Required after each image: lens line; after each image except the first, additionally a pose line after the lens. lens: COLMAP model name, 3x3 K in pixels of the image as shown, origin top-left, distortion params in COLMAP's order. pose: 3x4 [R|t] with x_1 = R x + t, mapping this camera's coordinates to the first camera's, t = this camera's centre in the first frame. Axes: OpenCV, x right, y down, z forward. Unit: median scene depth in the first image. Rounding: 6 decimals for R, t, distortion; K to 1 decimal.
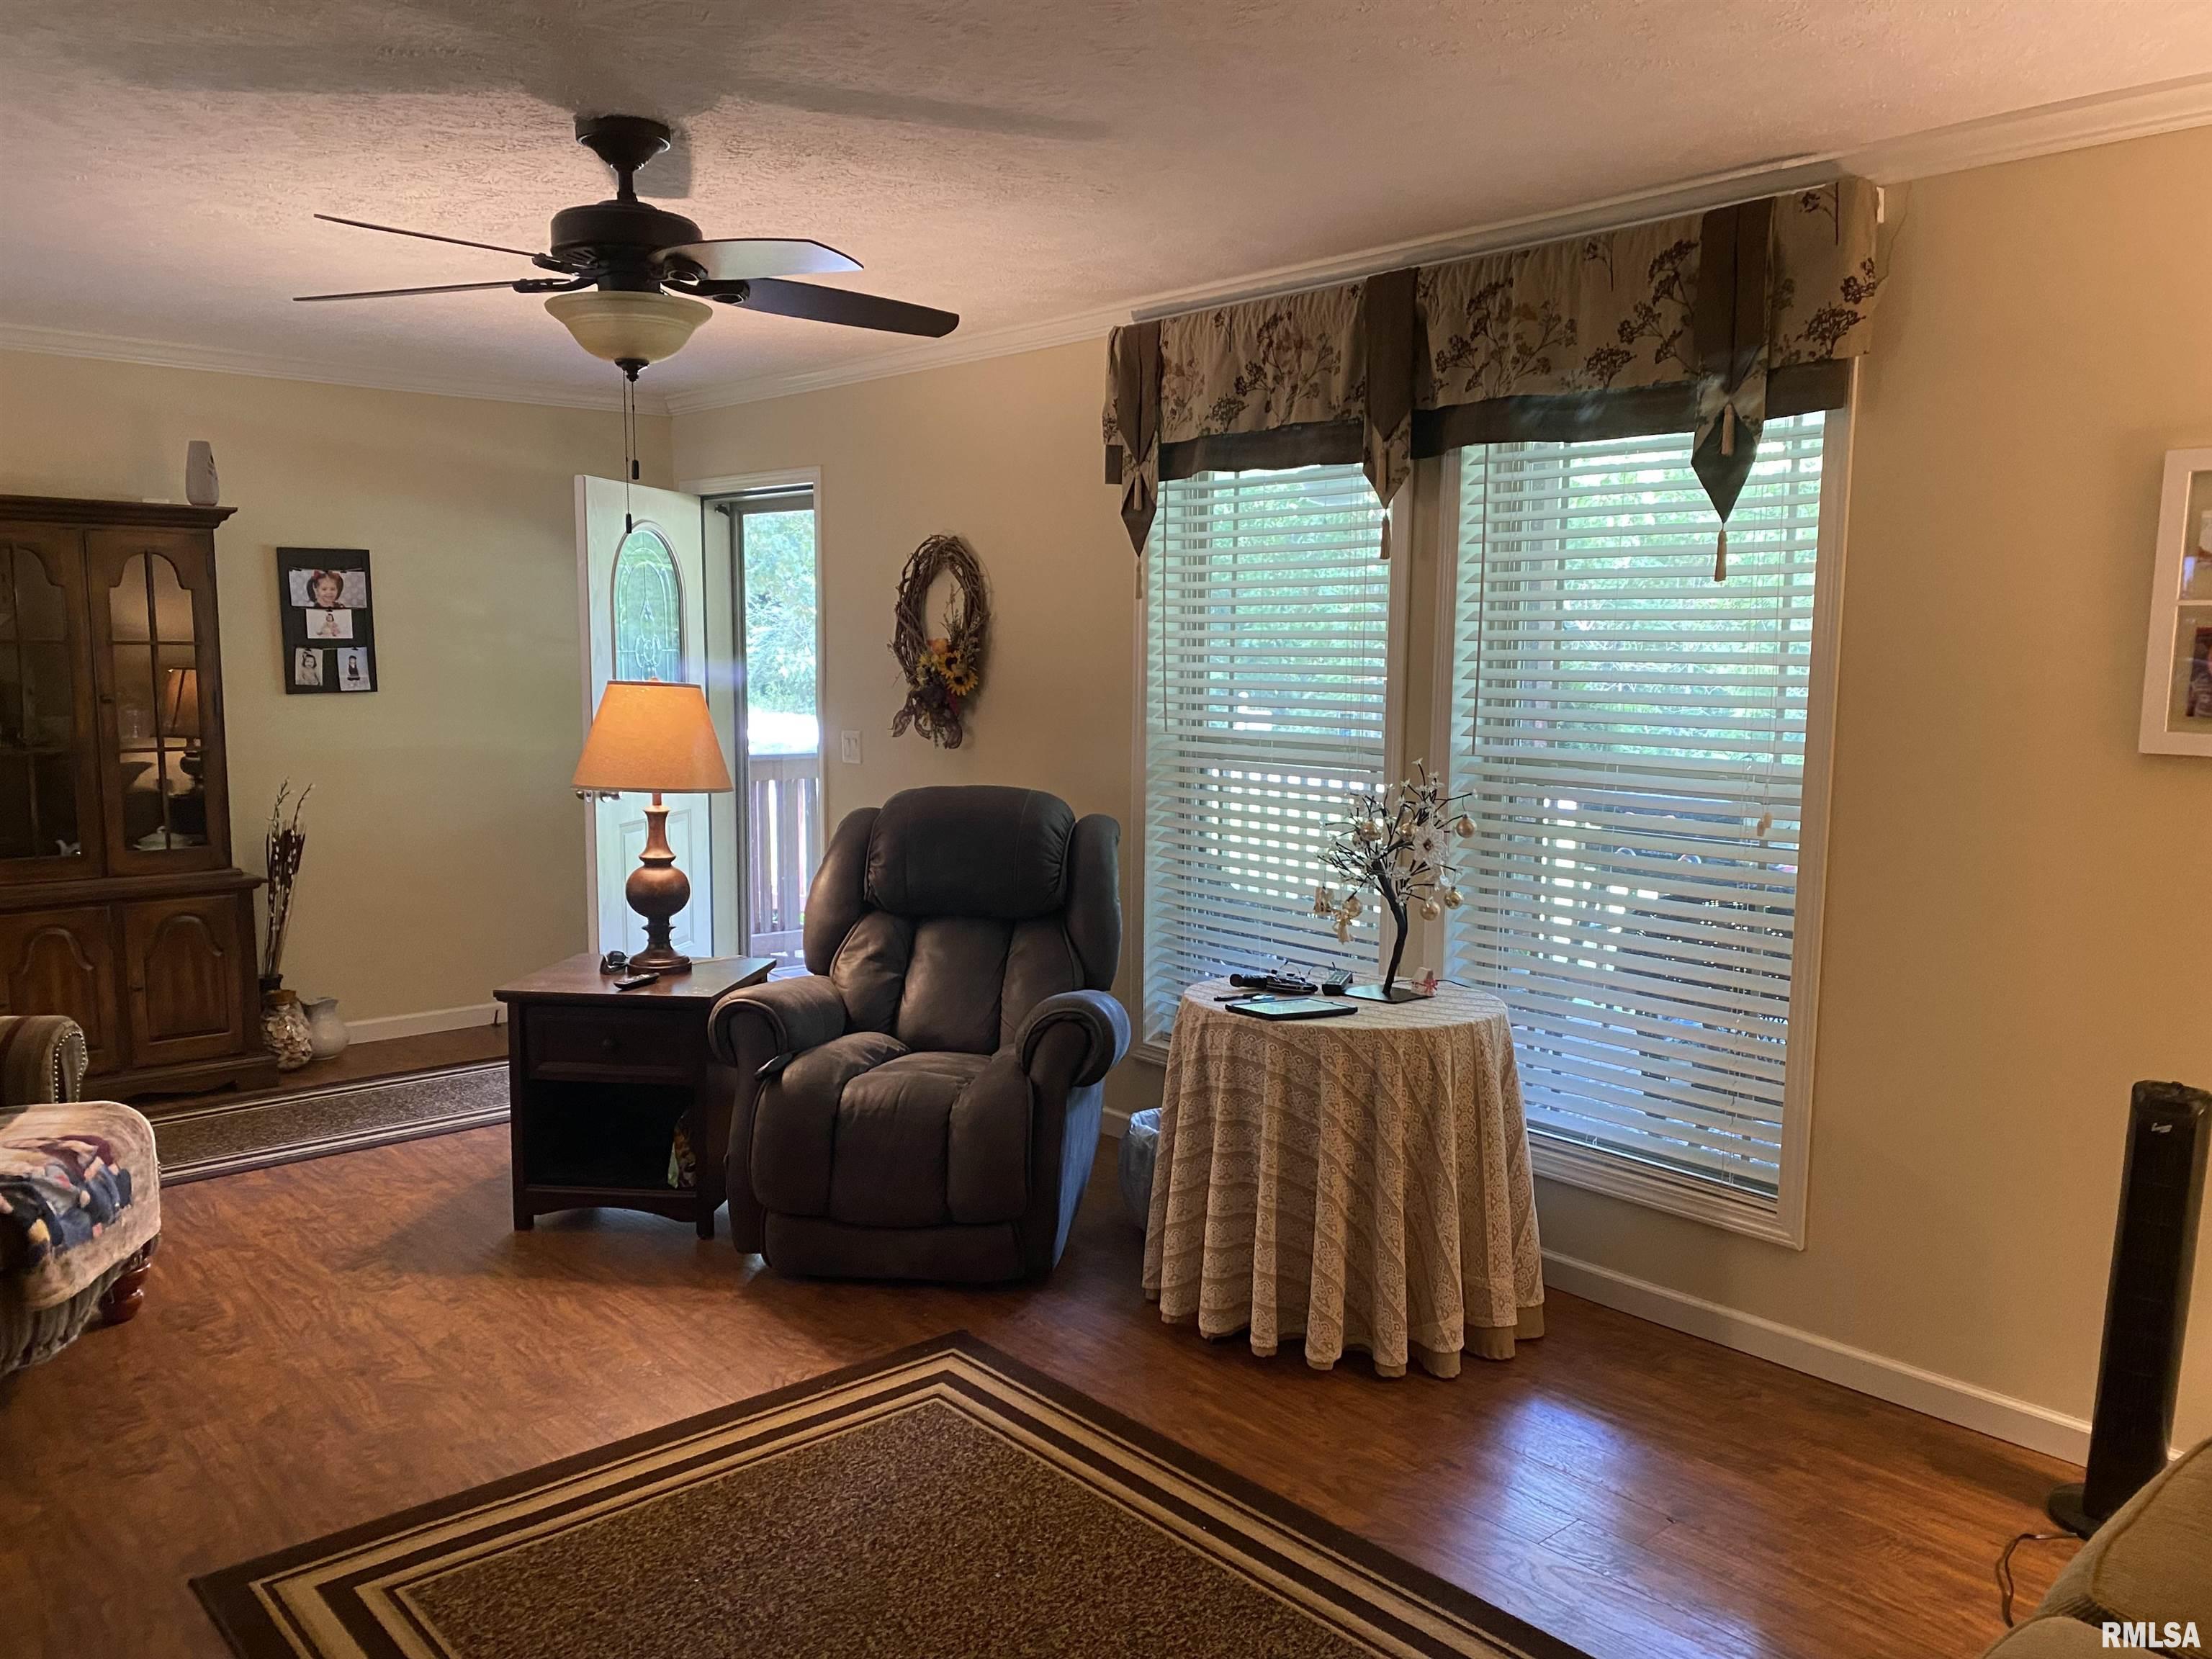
lens RADIAL K [[1706.3, 0, 1107.1], [0, 1706.3, 891.2], [0, 0, 1]] dist [0.055897, -0.001402]
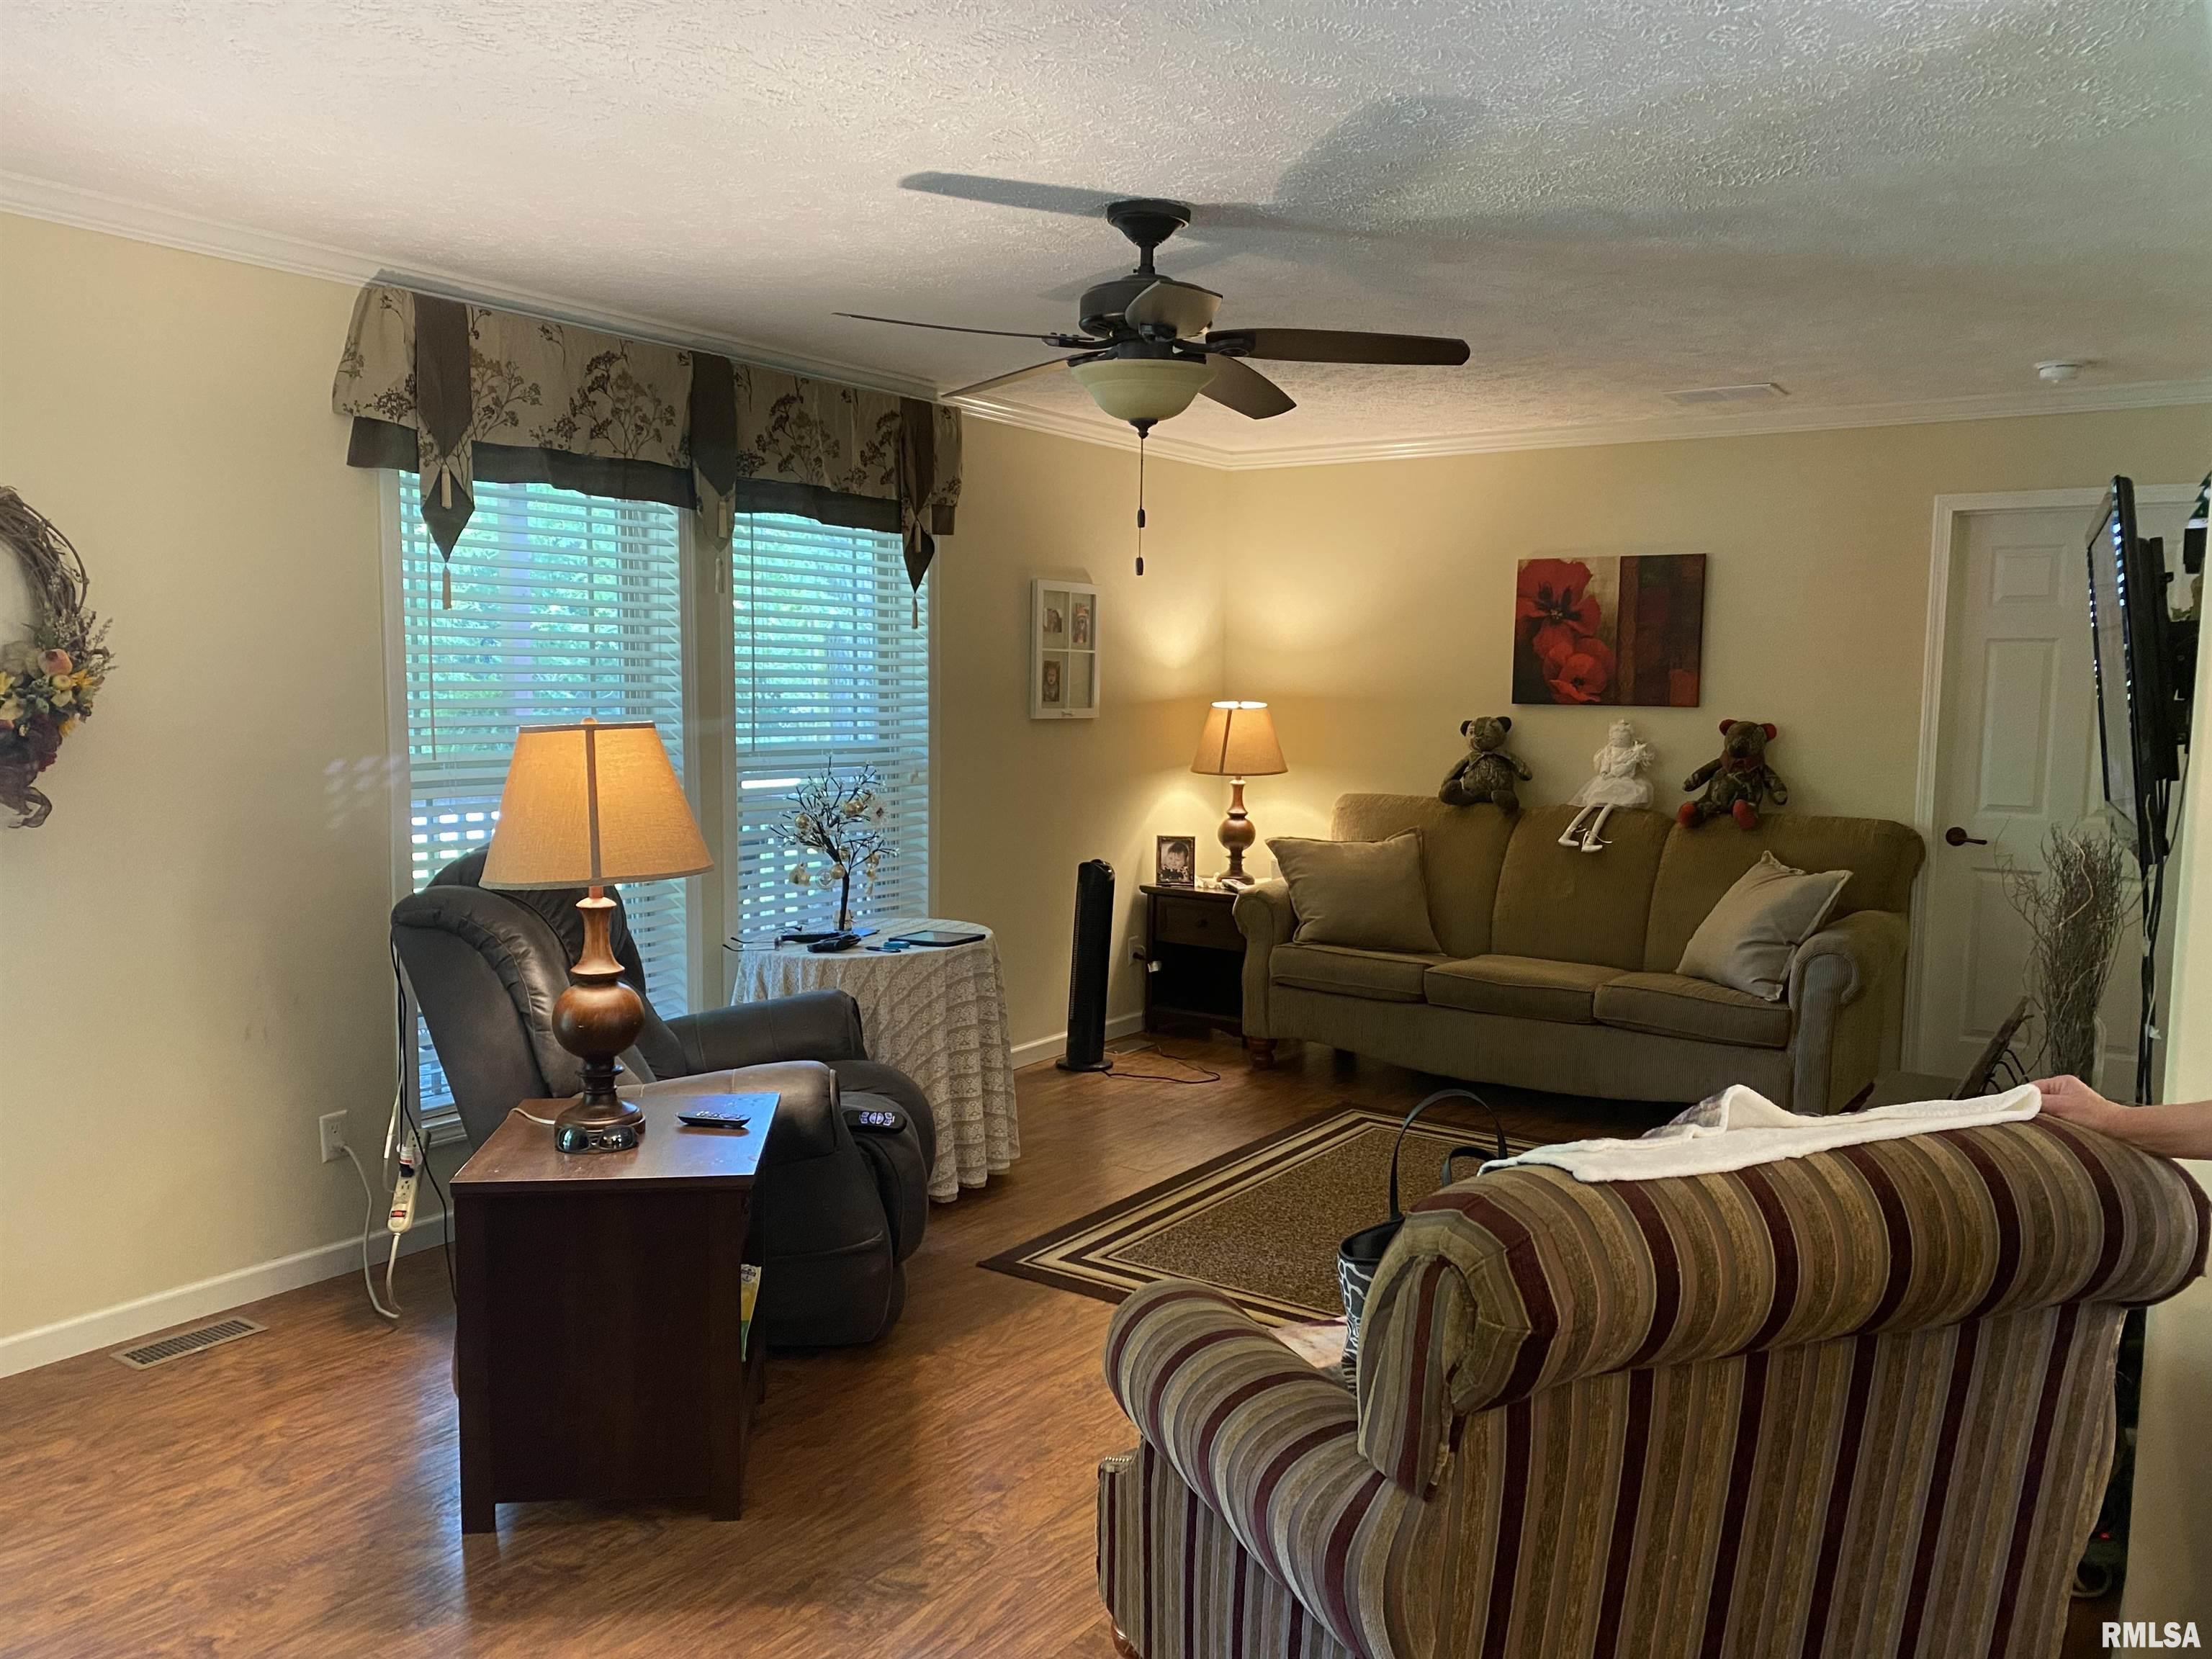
lens RADIAL K [[1712.7, 0, 1106.0], [0, 1712.7, 829.5], [0, 0, 1]] dist [0.060536, -0.049470]
pose [[-0.256346, -0.094855, 0.961920, -1.000609], [0.123487, 0.983805, 0.129922, -0.141403], [-0.958665, 0.152089, -0.240481, 0.972338]]
